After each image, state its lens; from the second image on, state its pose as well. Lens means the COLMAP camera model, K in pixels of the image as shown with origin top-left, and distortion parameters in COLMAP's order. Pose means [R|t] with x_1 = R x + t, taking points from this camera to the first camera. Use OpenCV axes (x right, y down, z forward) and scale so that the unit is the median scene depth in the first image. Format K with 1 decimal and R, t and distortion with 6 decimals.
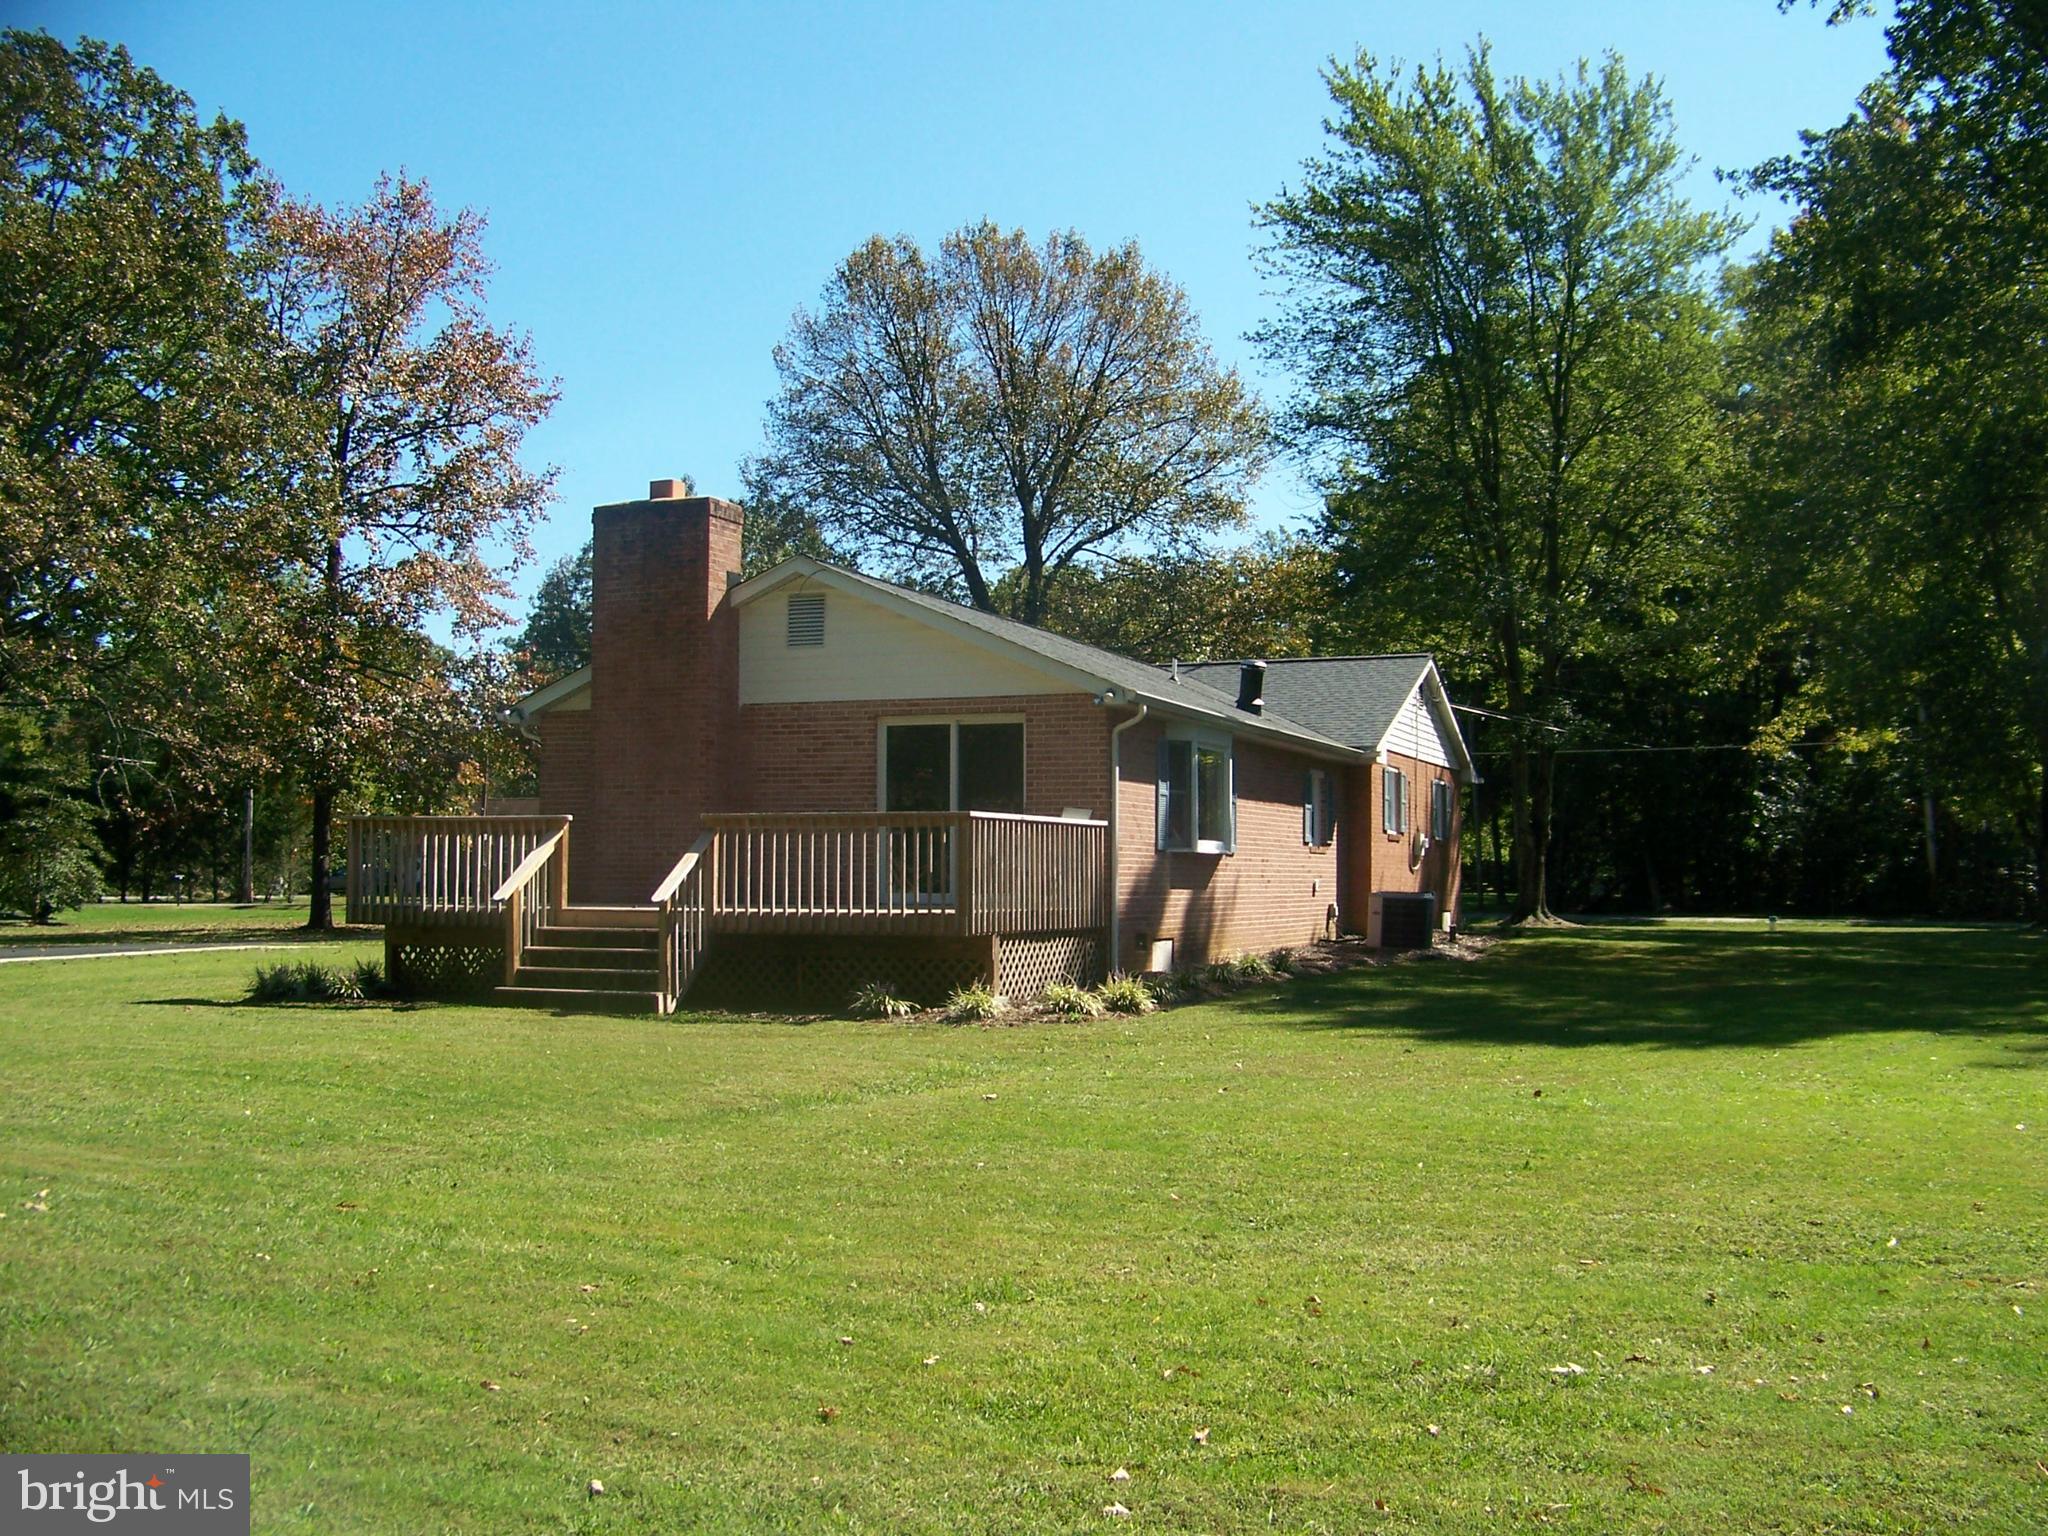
lens RADIAL K [[2153.4, 0, 1061.3], [0, 2153.4, 781.5], [0, 0, 1]] dist [-0.259272, 0.364780]
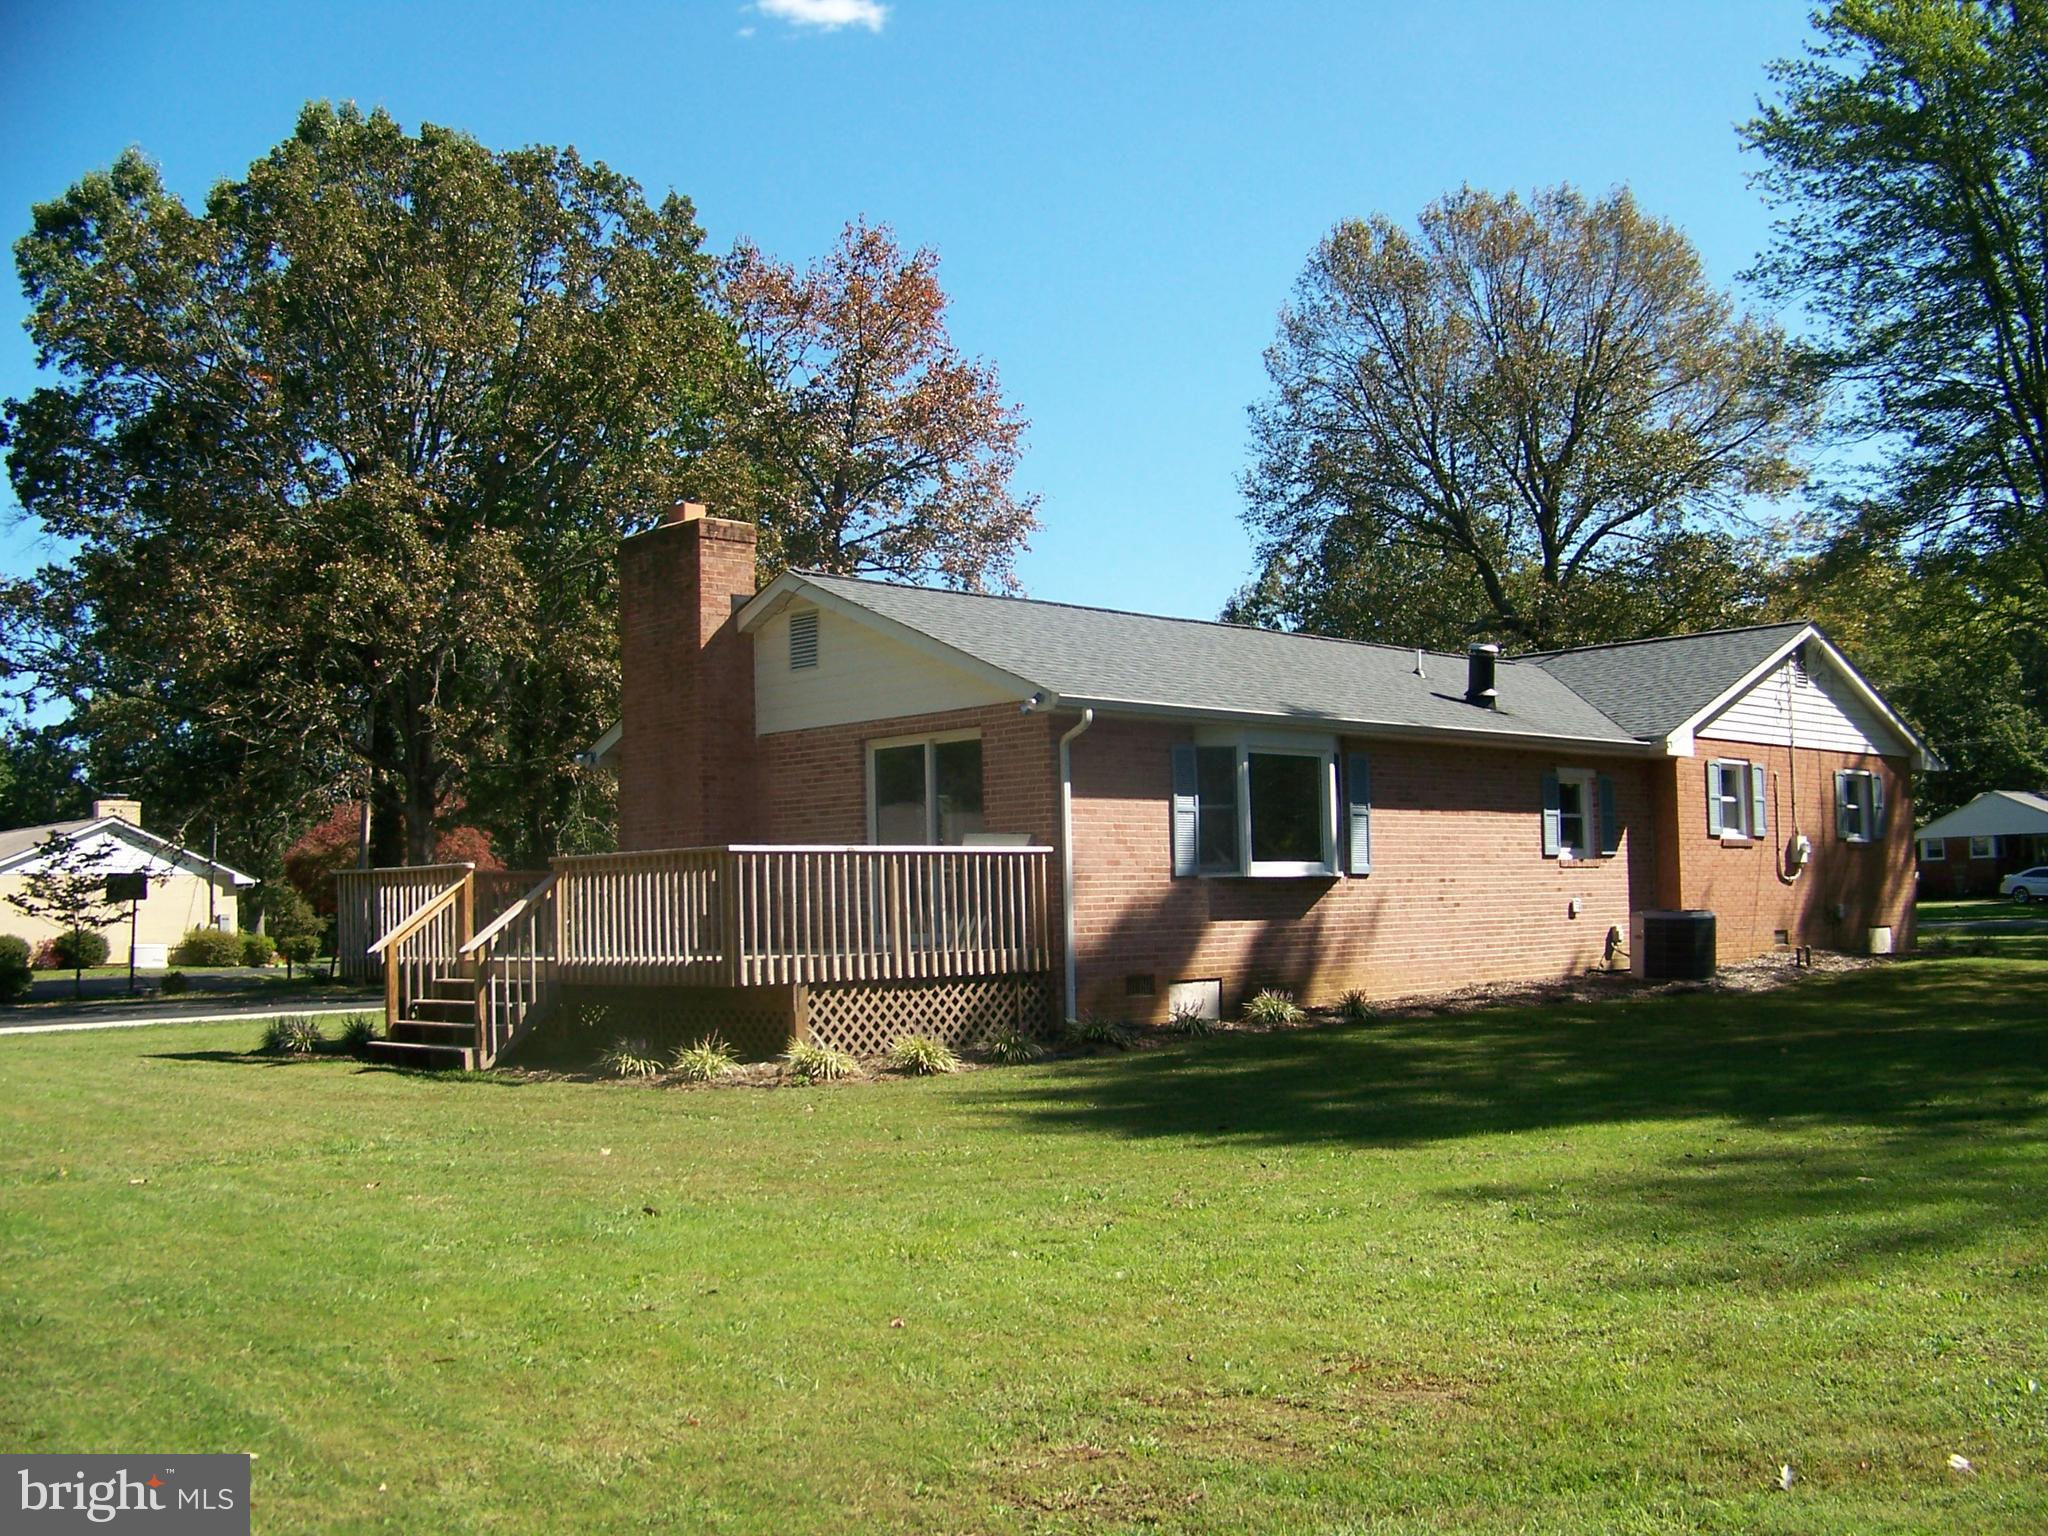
lens RADIAL K [[2153.4, 0, 1061.3], [0, 2153.4, 781.5], [0, 0, 1]] dist [-0.259272, 0.364780]
pose [[0.912891, -0.051099, -0.404993, 0.235721], [0.046746, 0.998694, -0.020636, 0.006521], [0.405518, -0.000093, 0.914087, 0.134218]]
